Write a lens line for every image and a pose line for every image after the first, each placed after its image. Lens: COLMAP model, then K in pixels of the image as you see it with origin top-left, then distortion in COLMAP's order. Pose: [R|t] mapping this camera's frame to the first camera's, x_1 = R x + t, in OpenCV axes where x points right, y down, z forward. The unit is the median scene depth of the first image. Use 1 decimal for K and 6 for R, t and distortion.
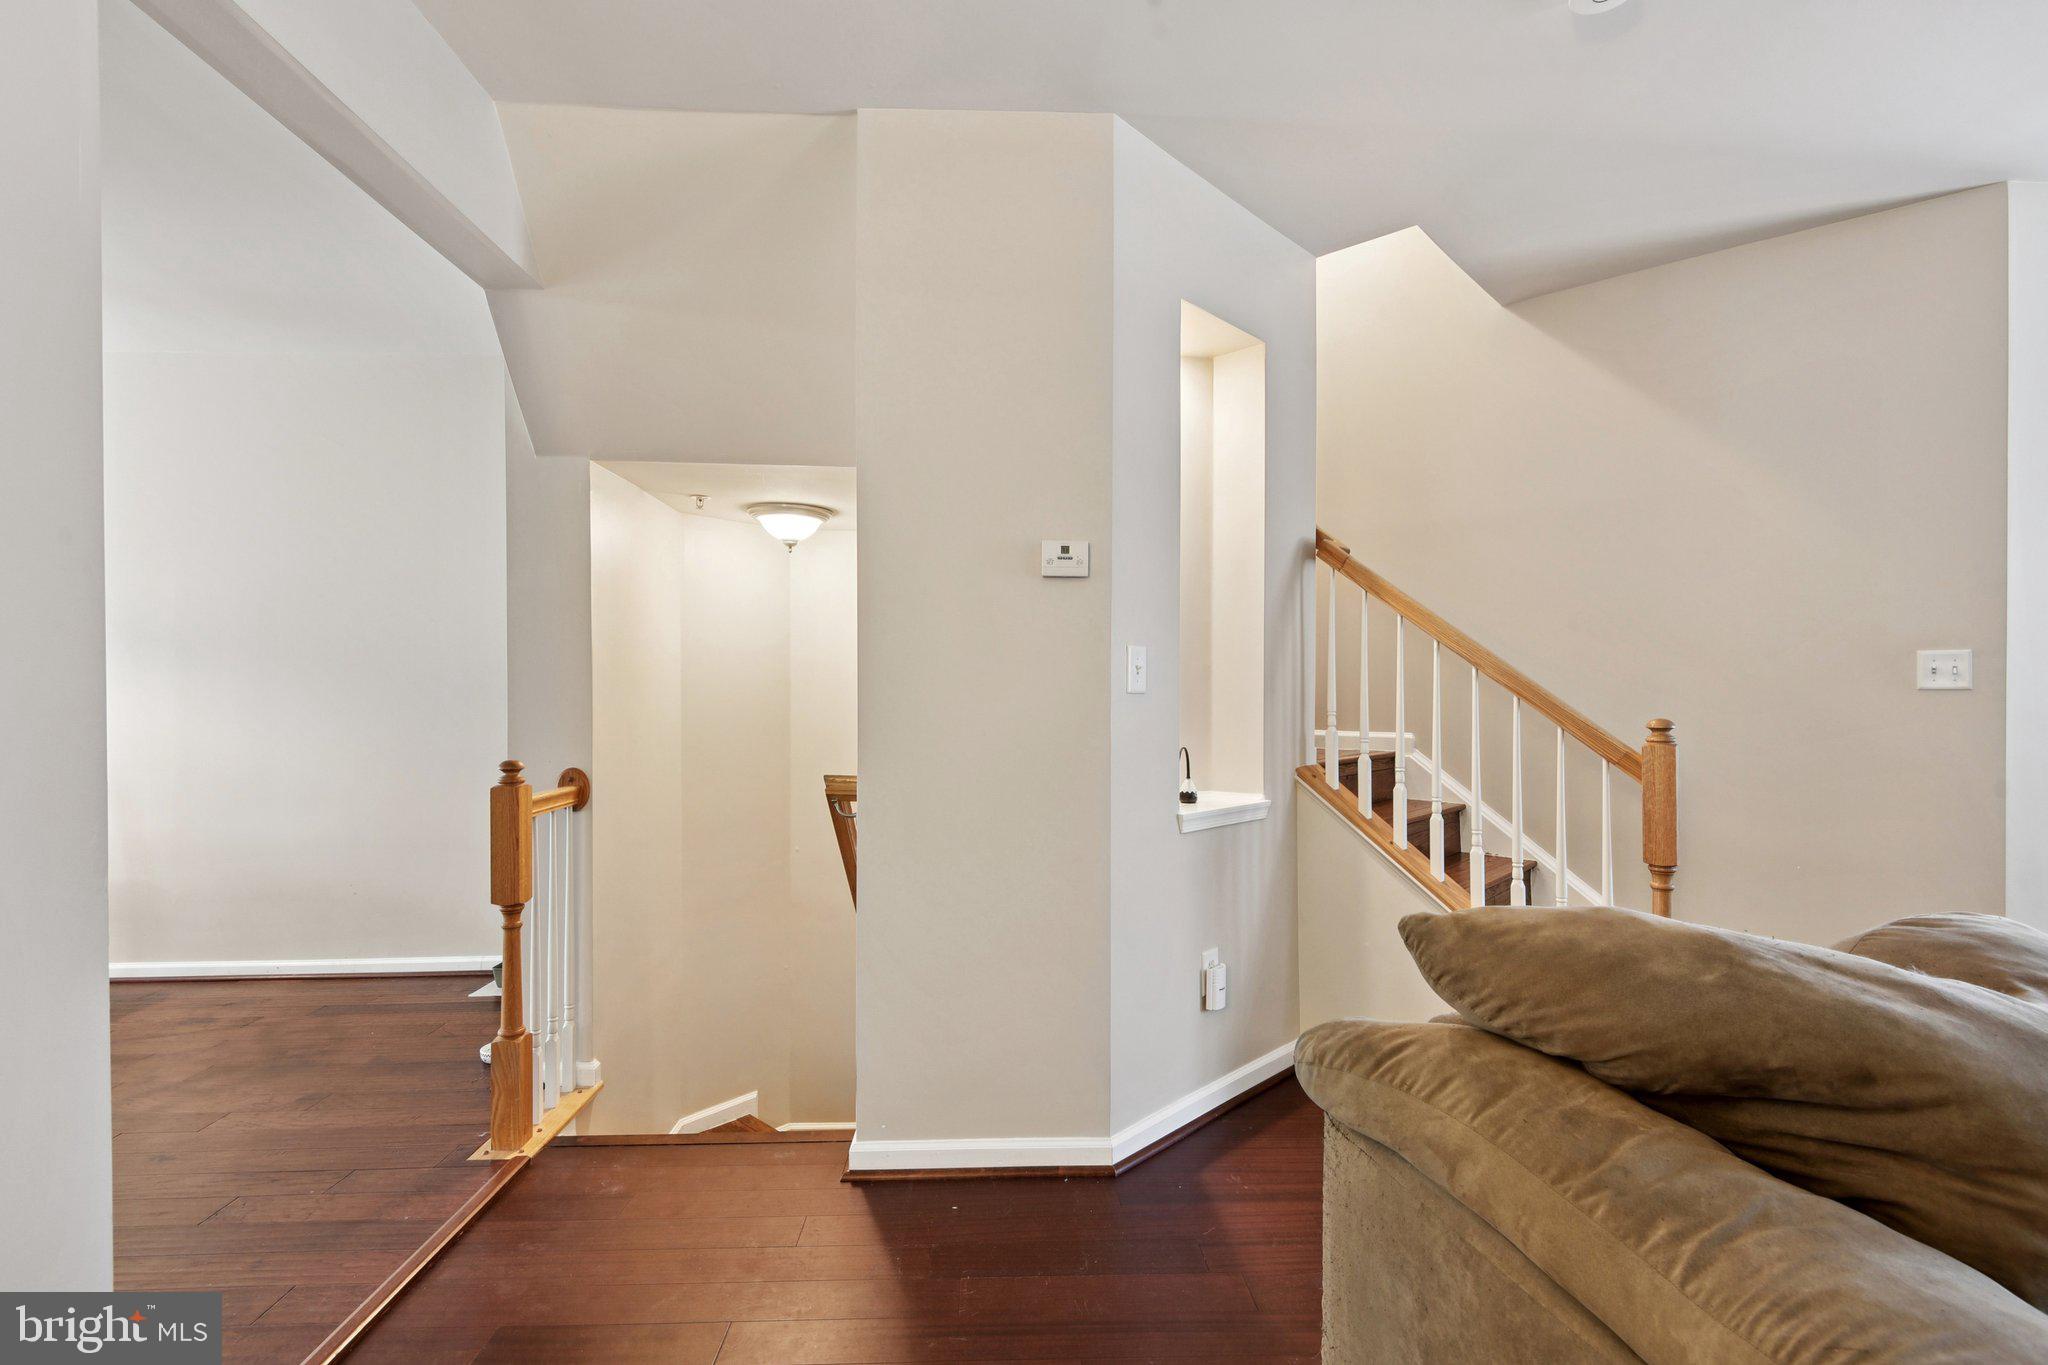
lens RADIAL K [[950.2, 0, 1032.4], [0, 950.2, 688.6], [0, 0, 1]] dist [0.023980, -0.014080]
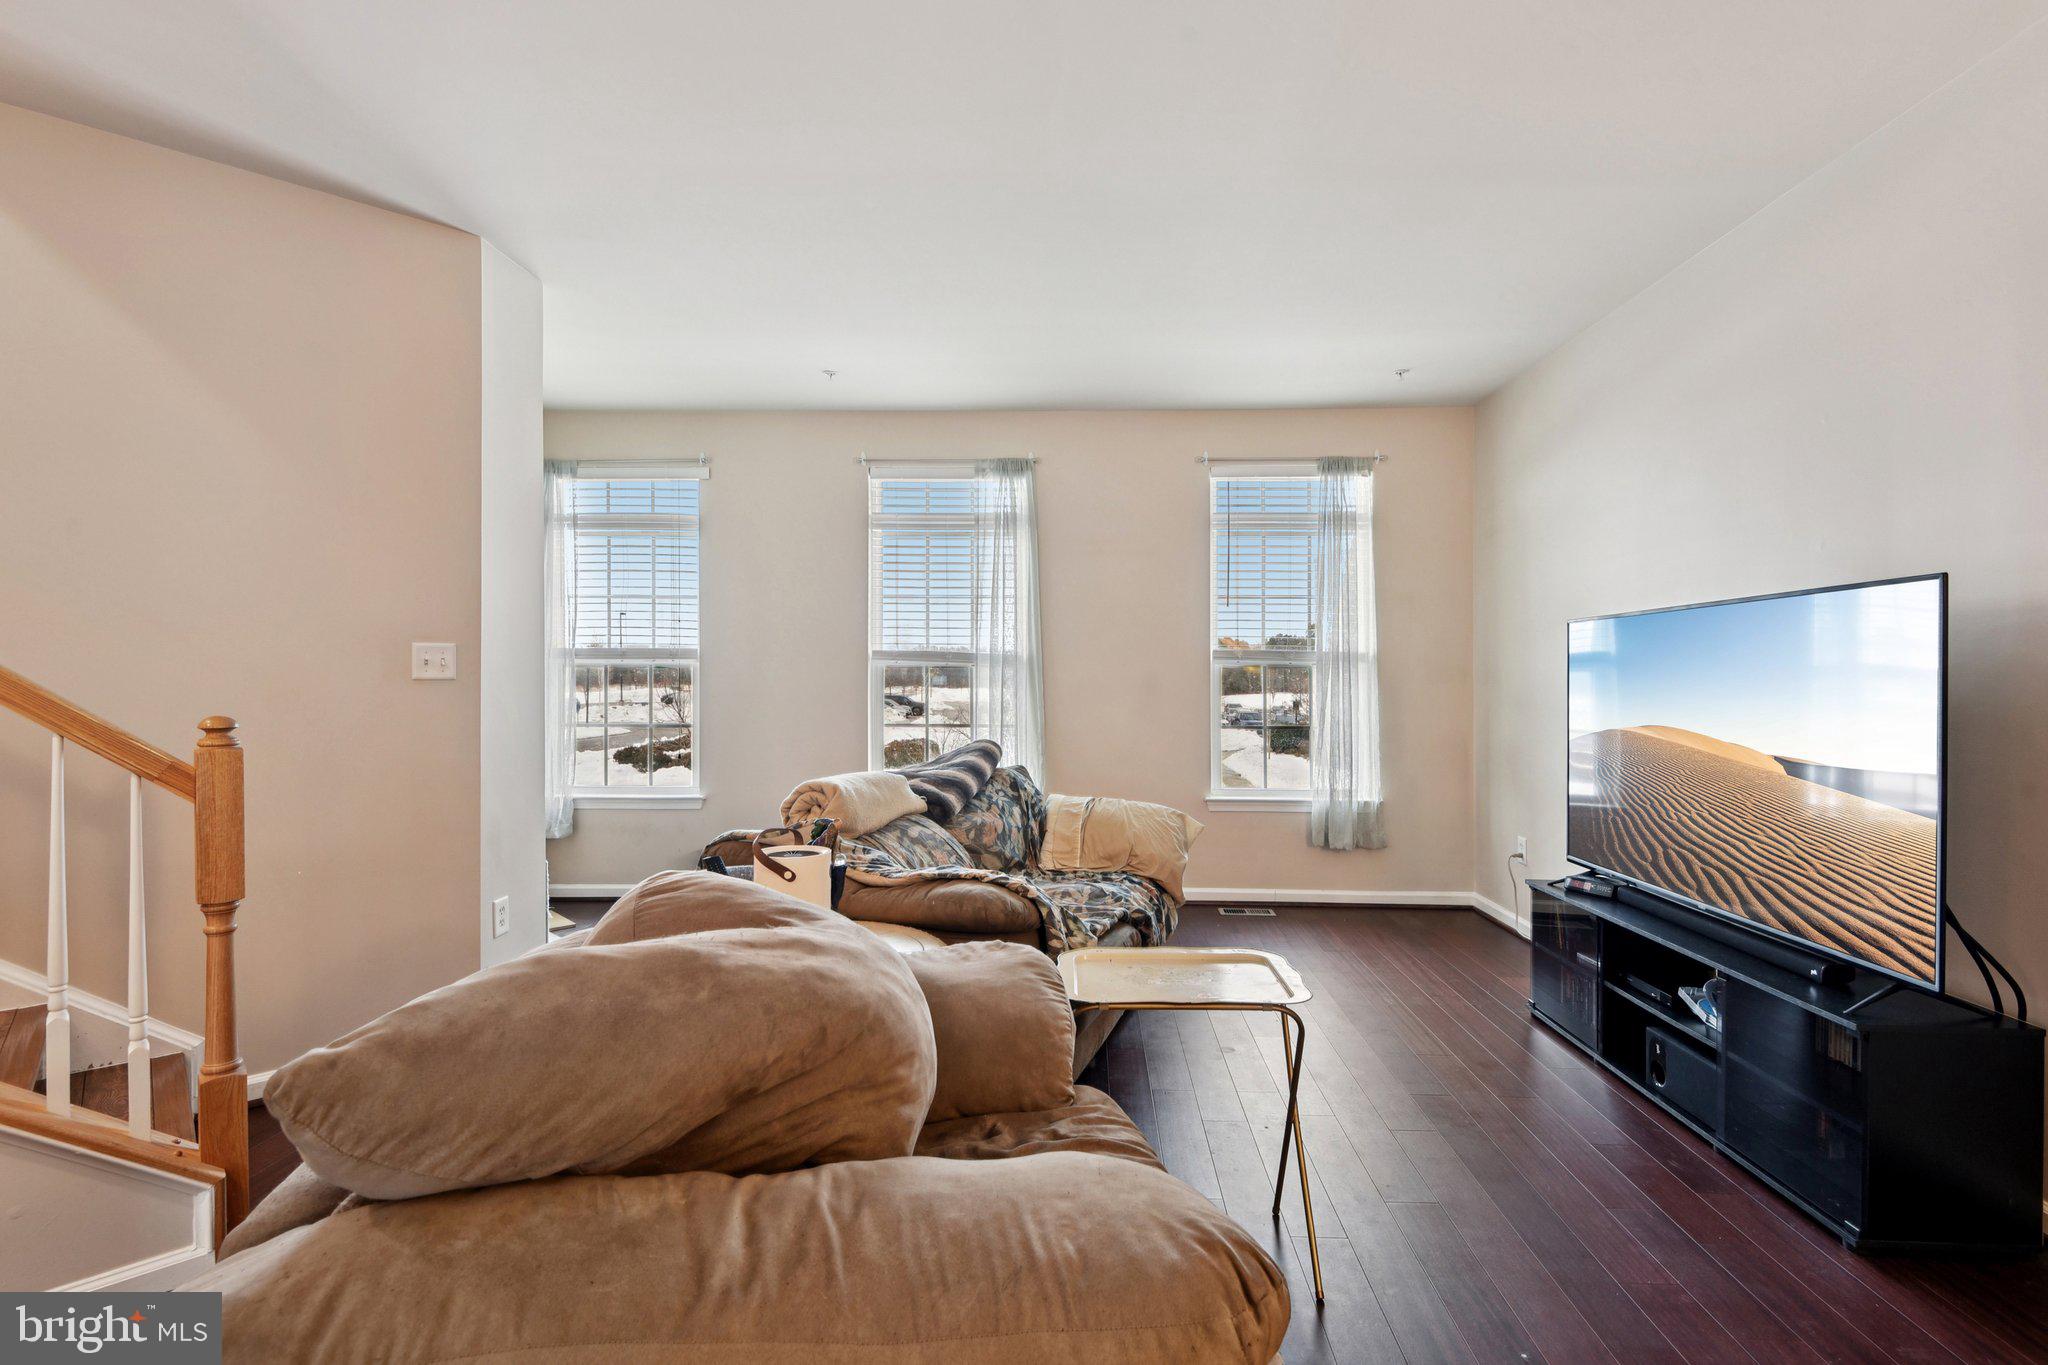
lens RADIAL K [[950.2, 0, 1036.4], [0, 950.2, 673.8], [0, 0, 1]] dist [0.023980, -0.014080]
pose [[0.086733, 0.005983, 0.996214, -0.074189], [0.000091, 0.999982, -0.006013, 0.001136], [-0.996232, 0.000612, 0.086731, 0.262918]]
